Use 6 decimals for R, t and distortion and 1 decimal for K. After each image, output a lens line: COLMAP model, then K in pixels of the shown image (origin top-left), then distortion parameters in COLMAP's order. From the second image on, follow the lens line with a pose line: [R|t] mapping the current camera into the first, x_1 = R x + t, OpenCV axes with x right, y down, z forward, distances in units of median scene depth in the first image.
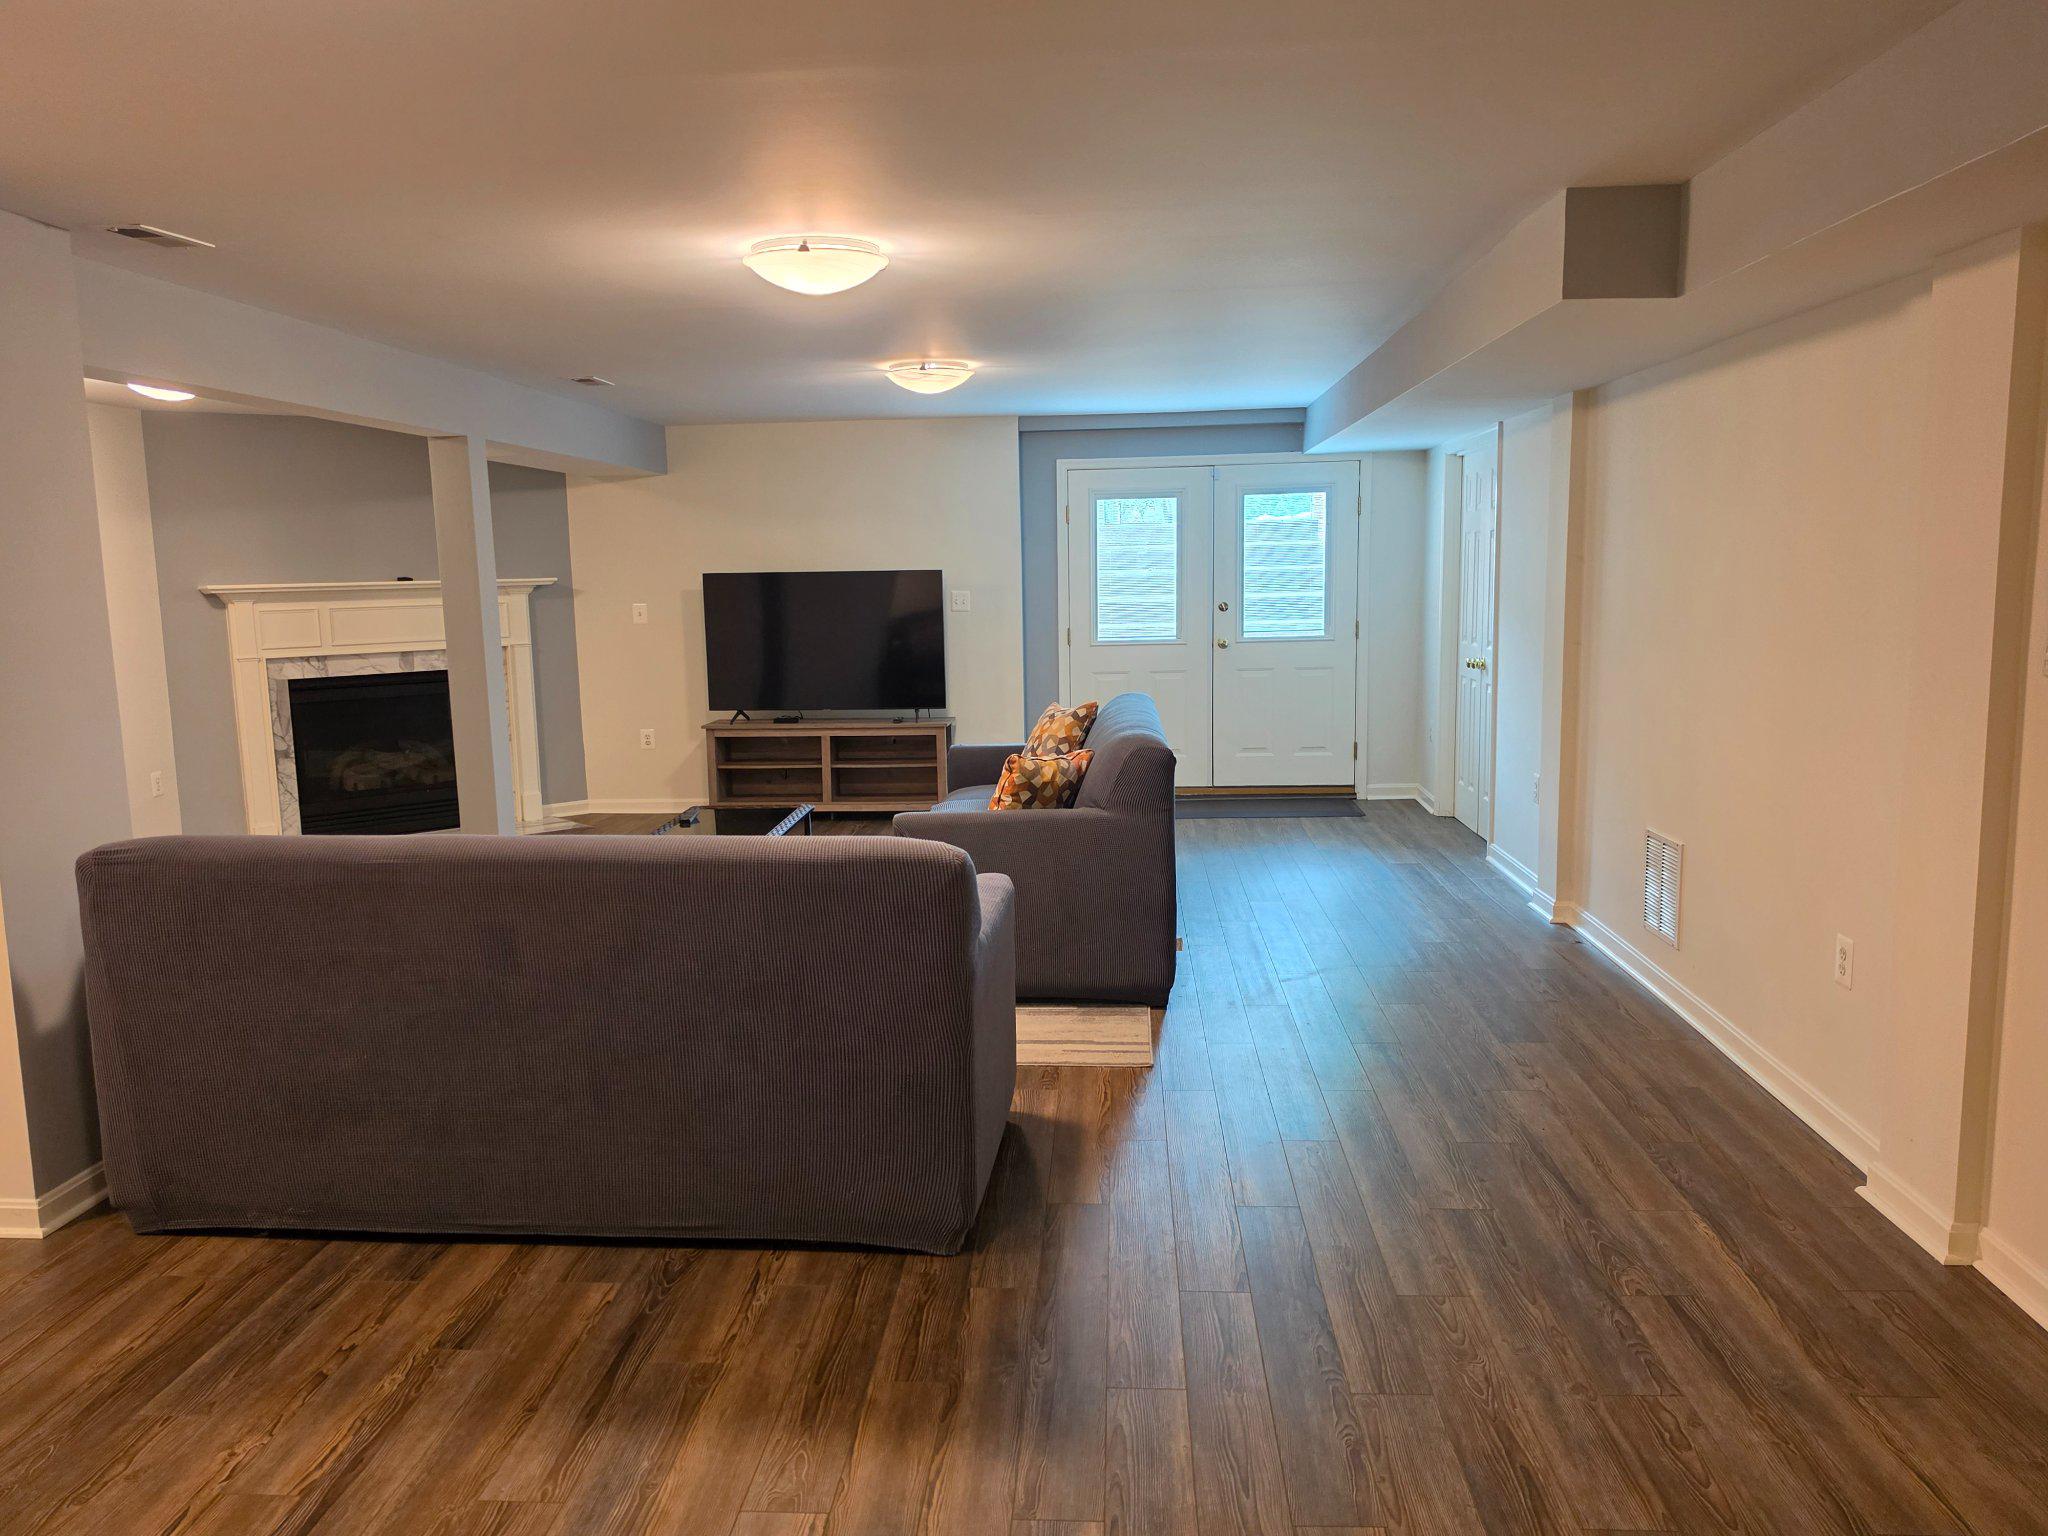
lens RADIAL K [[1489.4, 0, 1026.0], [0, 1489.4, 771.0], [0, 0, 1]] dist [0.002321, 0.000341]
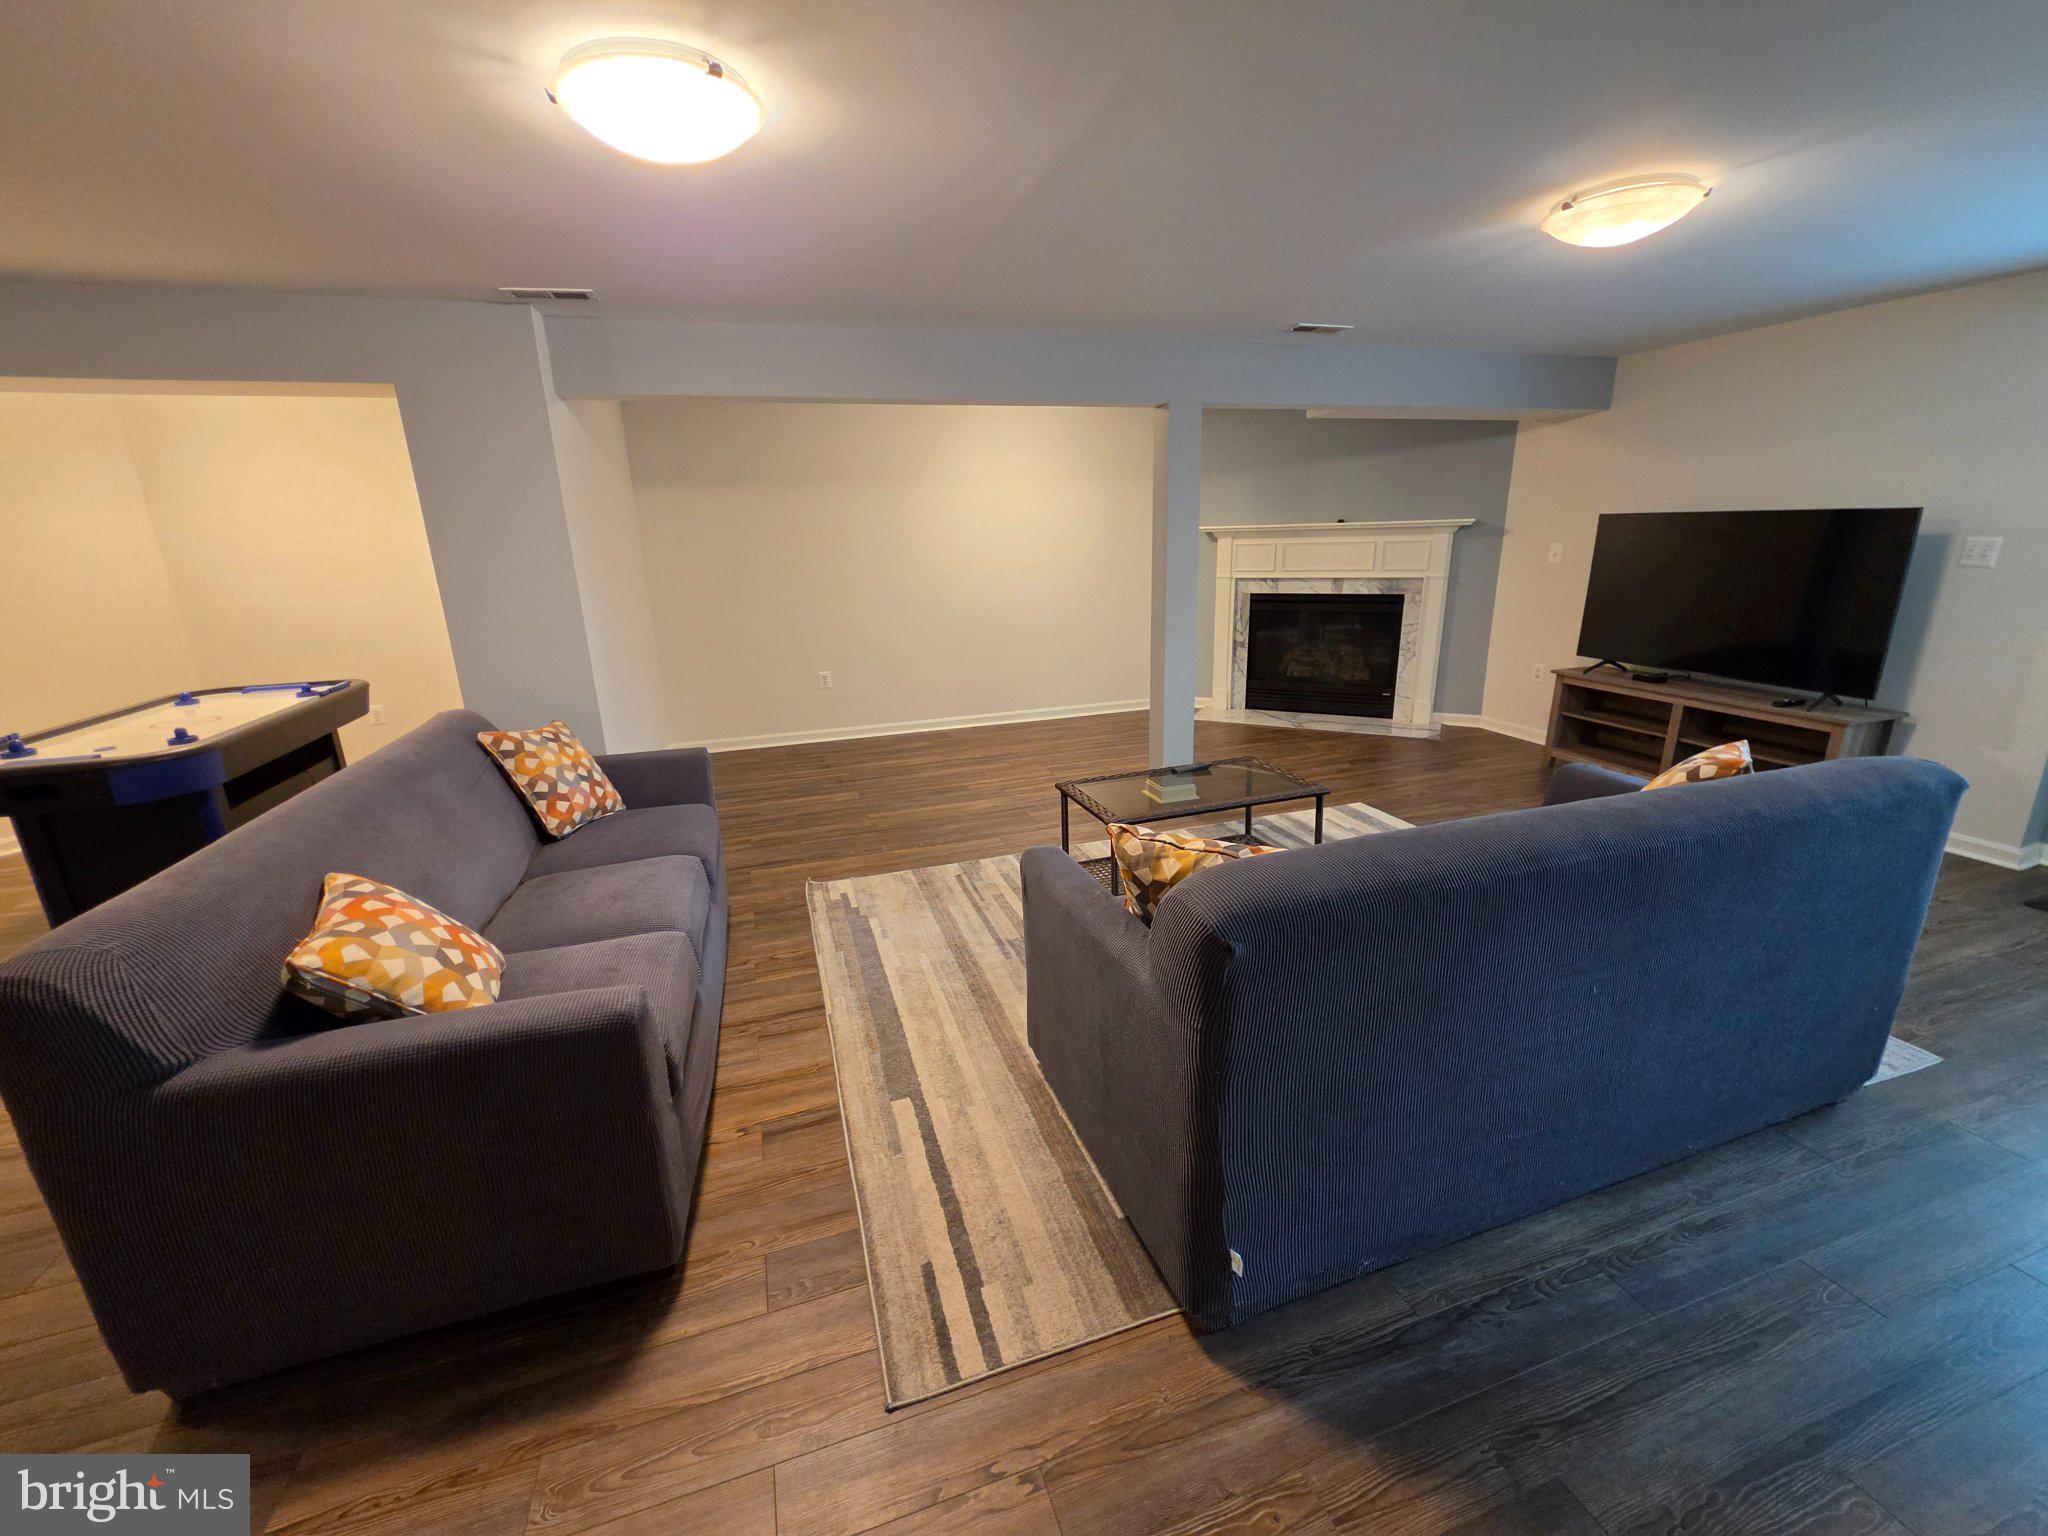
lens RADIAL K [[825.5, 0, 1025.3], [0, 825.5, 758.5], [0, 0, 1]] dist [0.000136, 0.000083]
pose [[0.383331, 0.256719, -0.887216, 0.169599], [-0.108718, 0.966459, 0.232675, -0.067978], [0.917190, 0.007265, 0.398384, 0.474456]]
